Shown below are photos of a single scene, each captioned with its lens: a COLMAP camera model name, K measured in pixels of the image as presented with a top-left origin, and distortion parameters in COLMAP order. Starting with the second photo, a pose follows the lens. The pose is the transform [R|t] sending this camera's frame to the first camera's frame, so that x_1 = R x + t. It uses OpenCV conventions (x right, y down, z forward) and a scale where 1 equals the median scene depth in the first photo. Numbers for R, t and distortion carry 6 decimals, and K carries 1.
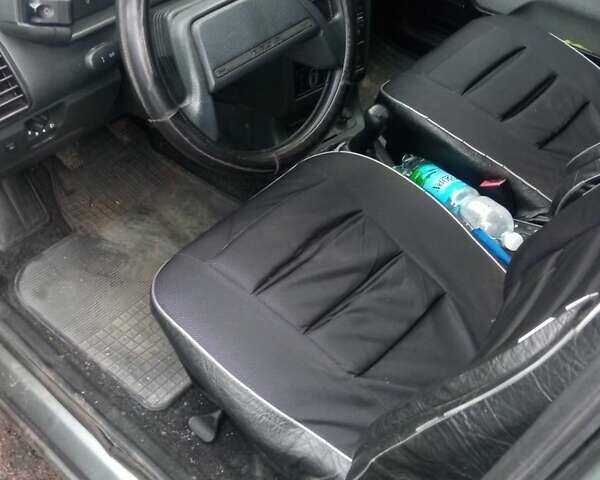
lens RADIAL K [[672.6, 0, 299.3], [0, 672.6, 233.7], [0, 0, 1]] dist [0.167121, -0.358736]
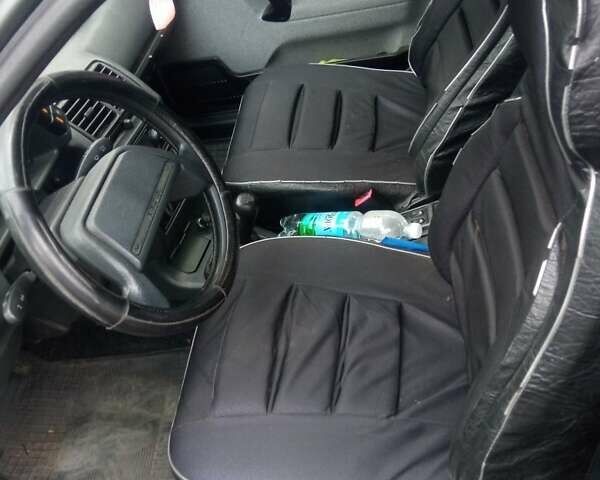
lens RADIAL K [[672.6, 0, 299.3], [0, 672.6, 233.7], [0, 0, 1]] dist [0.167121, -0.358736]
pose [[0.788639, -0.547336, 0.280129, -0.162662], [0.572799, 0.819620, -0.011151, -0.088092], [-0.223496, 0.169251, 0.959898, -0.026104]]
